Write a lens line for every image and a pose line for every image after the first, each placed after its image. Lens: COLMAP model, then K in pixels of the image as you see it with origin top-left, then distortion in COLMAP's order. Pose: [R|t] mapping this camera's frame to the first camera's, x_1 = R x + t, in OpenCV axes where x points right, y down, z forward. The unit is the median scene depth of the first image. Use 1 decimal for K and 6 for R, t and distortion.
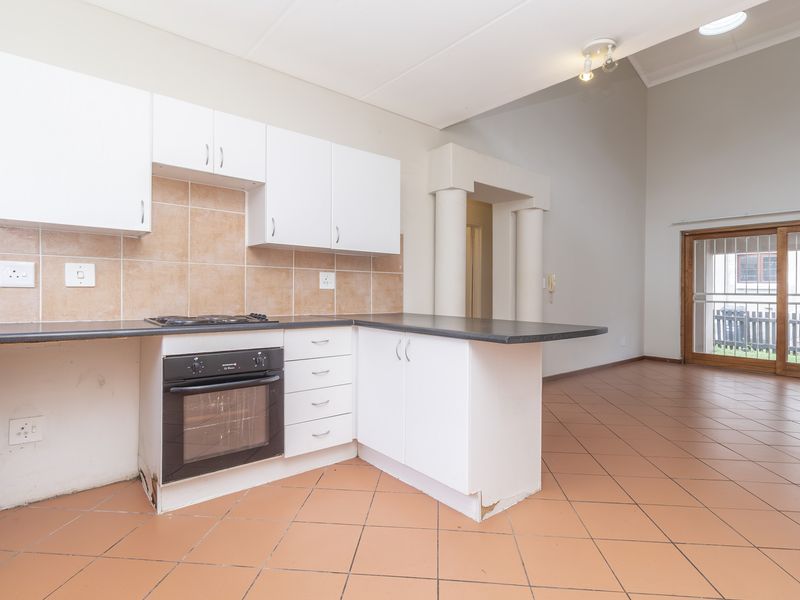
lens RADIAL K [[431.2, 0, 404.7], [0, 431.2, 304.5], [0, 0, 1]] dist [-0.002315, 0.001442]
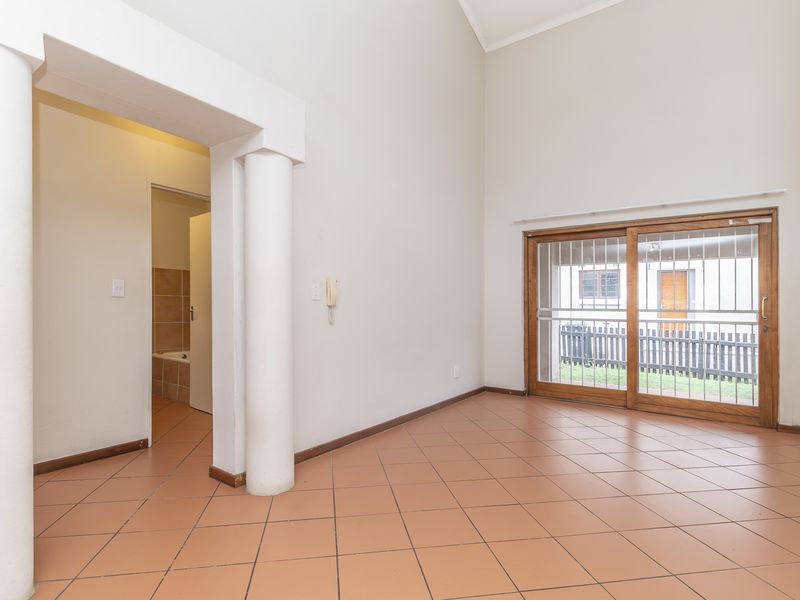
lens RADIAL K [[431.2, 0, 392.3], [0, 431.2, 316.3], [0, 0, 1]] dist [-0.002315, 0.001442]
pose [[0.968228, -0.004393, 0.250031, 0.204239], [0.006346, 0.999955, -0.007005, -0.007536], [-0.249989, 0.008369, 0.968212, 0.285383]]
